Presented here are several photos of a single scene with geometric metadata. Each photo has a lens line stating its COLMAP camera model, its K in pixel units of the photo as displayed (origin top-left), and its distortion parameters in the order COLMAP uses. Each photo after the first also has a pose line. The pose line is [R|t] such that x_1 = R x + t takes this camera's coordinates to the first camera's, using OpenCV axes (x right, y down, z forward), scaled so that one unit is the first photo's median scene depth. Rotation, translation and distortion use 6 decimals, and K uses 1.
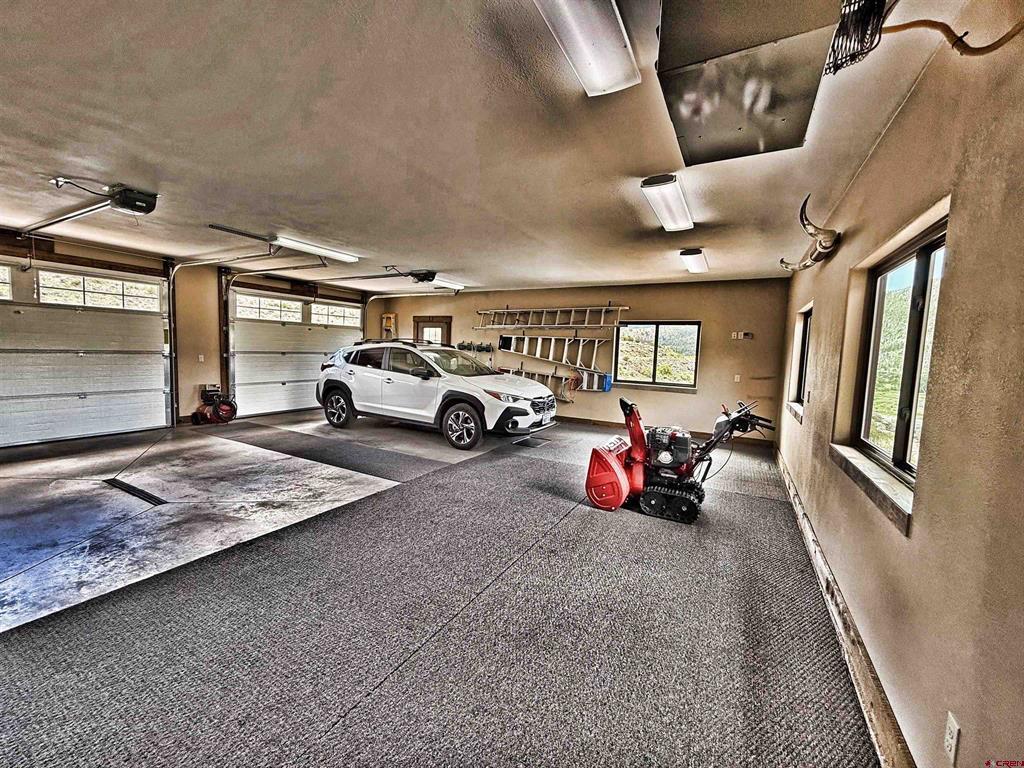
lens RADIAL K [[408.9, 0, 508.2], [0, 408.9, 384.0], [0, 0, 1]] dist [-0.000464, 0.000246]
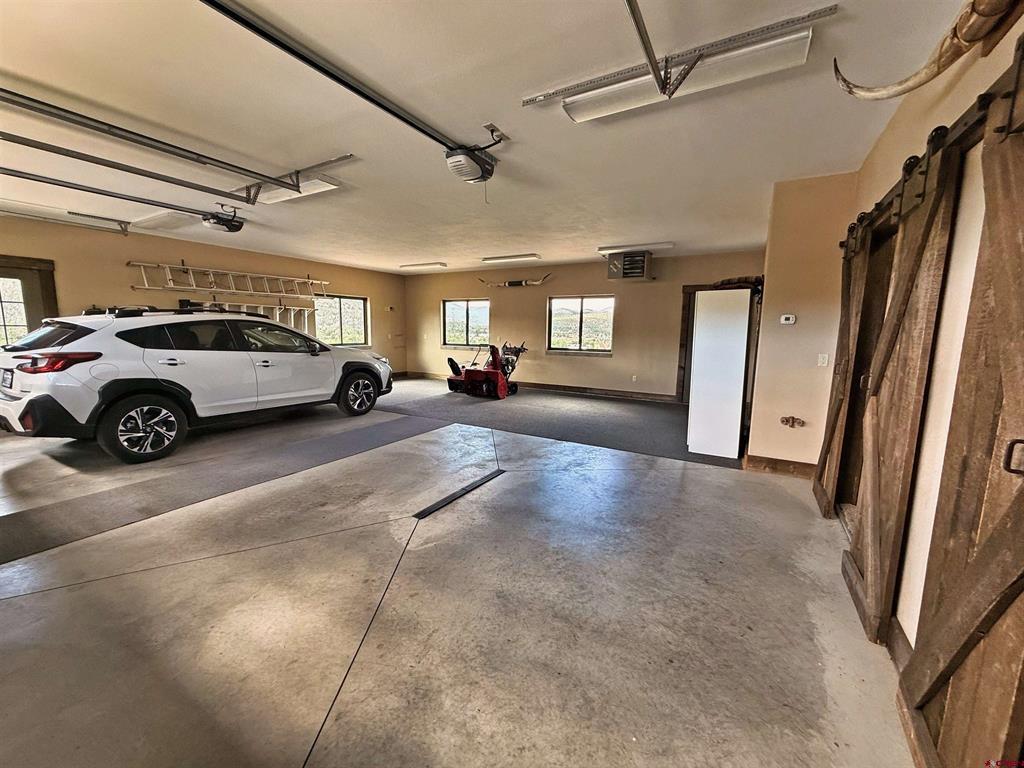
lens RADIAL K [[408.9, 0, 508.2], [0, 408.9, 384.0], [0, 0, 1]] dist [-0.000464, 0.000246]
pose [[0.026027, -0.170023, 0.985096, -1.170740], [0.071742, 0.983207, 0.167801, -0.074929], [-0.997084, 0.066306, 0.037788, 0.570757]]
